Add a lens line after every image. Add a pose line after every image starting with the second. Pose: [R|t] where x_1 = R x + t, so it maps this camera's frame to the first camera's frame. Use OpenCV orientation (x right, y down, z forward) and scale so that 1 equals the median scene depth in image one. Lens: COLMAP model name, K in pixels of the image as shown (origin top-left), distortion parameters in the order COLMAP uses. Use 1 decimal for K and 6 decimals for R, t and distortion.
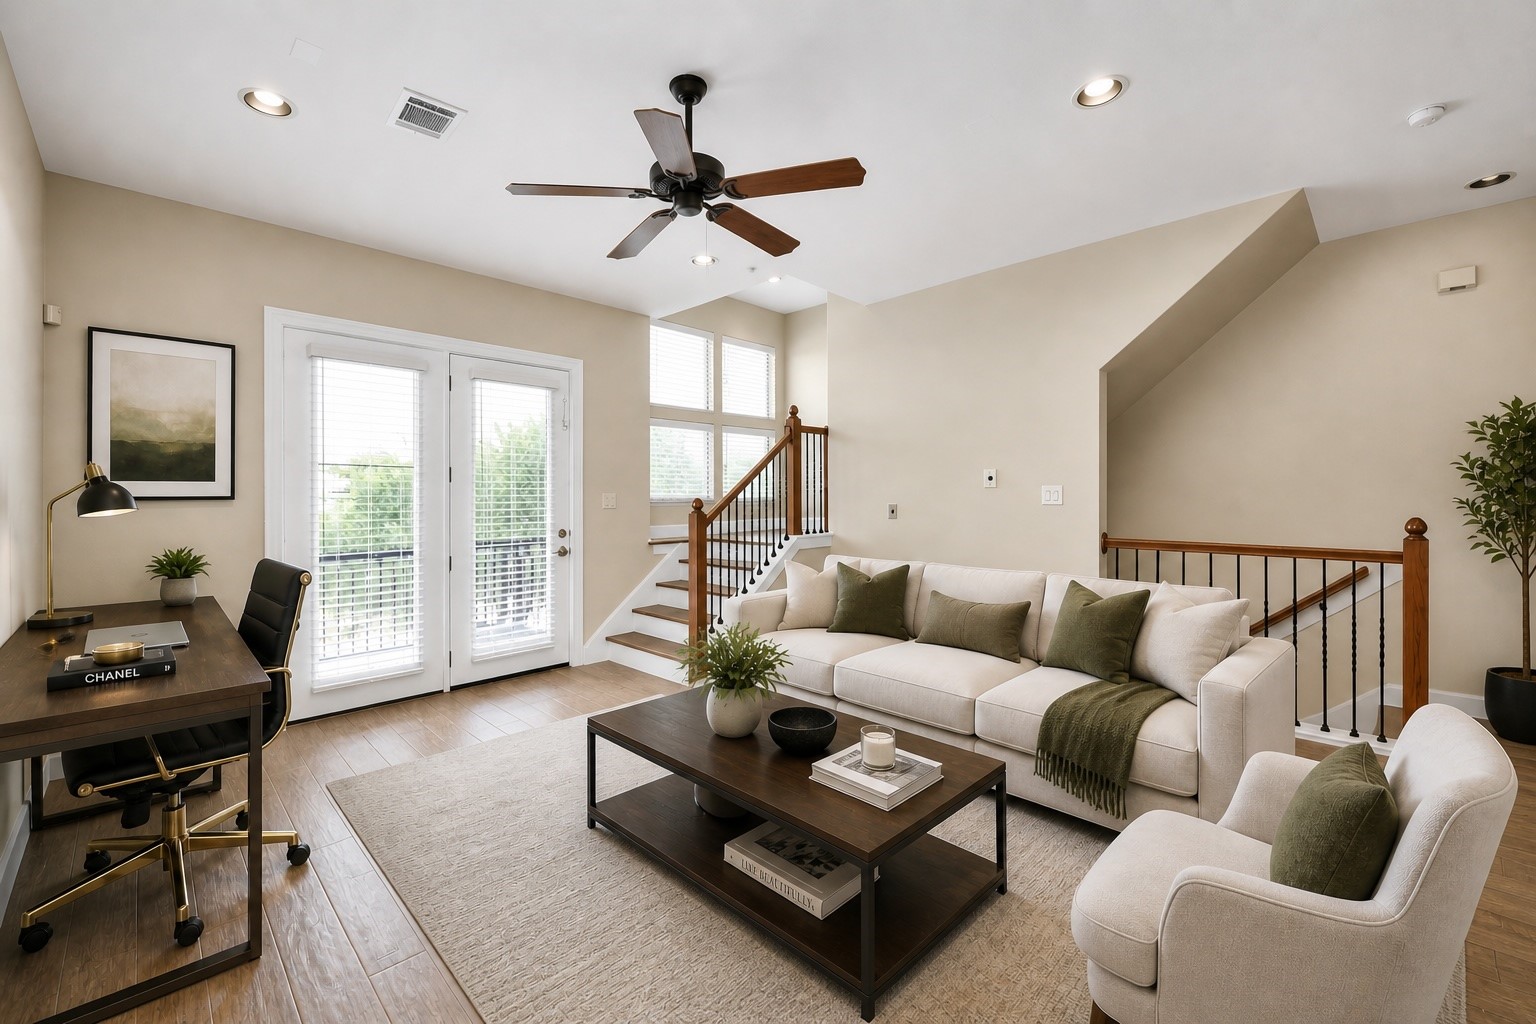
lens RADIAL K [[569.3, 0, 768.0], [0, 569.3, 512.0], [0, 0, 1]] dist [0.000477, 0.000039]
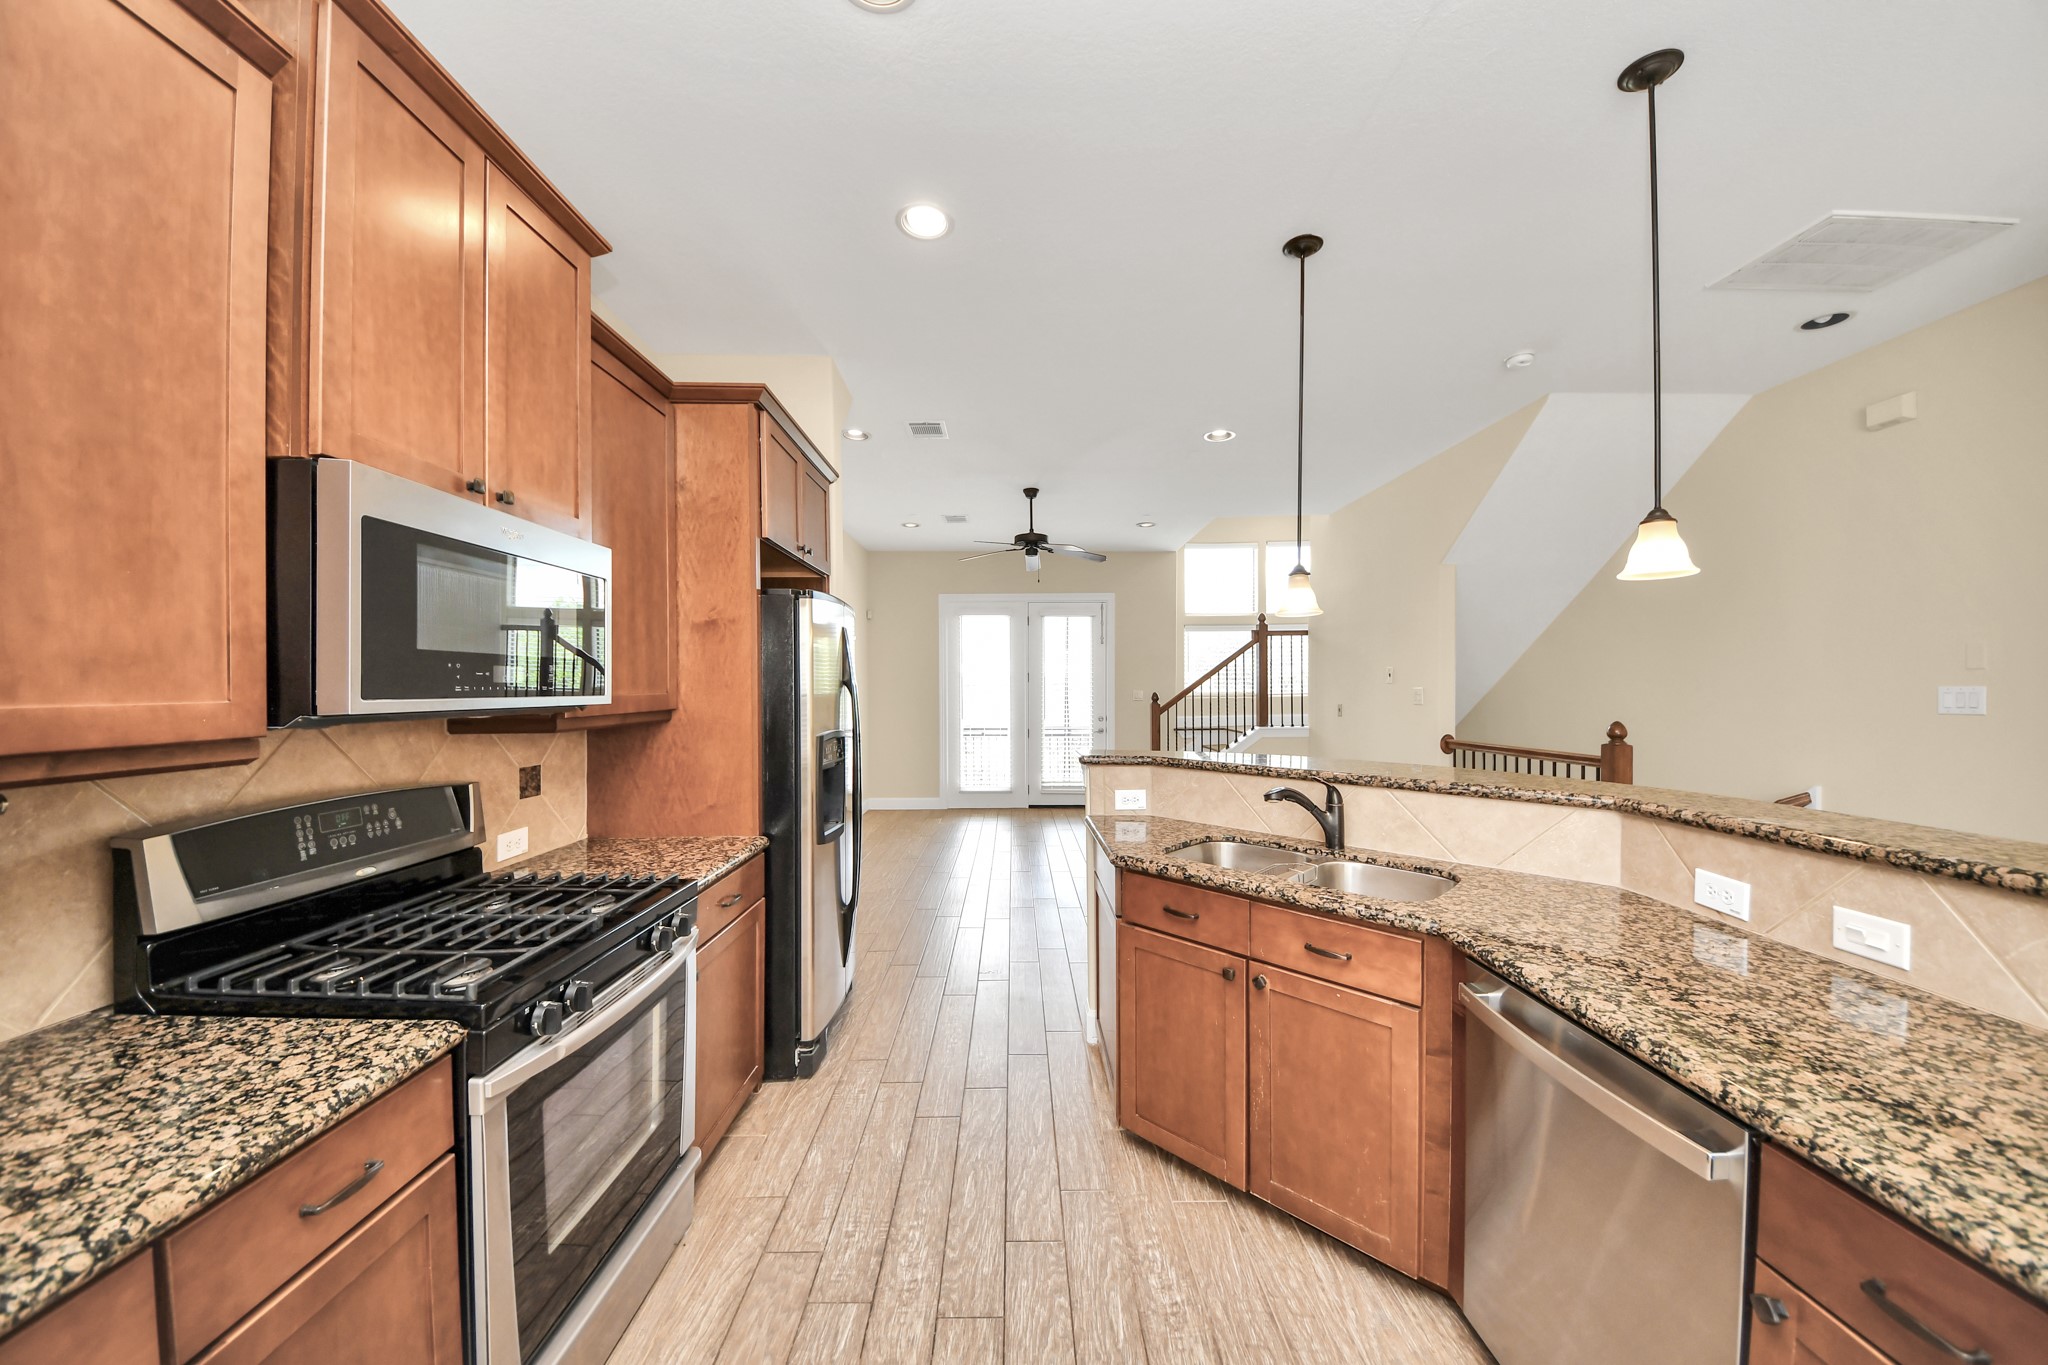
lens RADIAL K [[759.1, 0, 1024.0], [0, 759.1, 682.5], [0, 0, 1]] dist [0.000477, 0.000039]
pose [[0.675061, 0.002011, -0.737759, 1.013819], [-0.026778, 0.999404, -0.021779, -0.002534], [0.737276, 0.034458, 0.674713, -0.453686]]
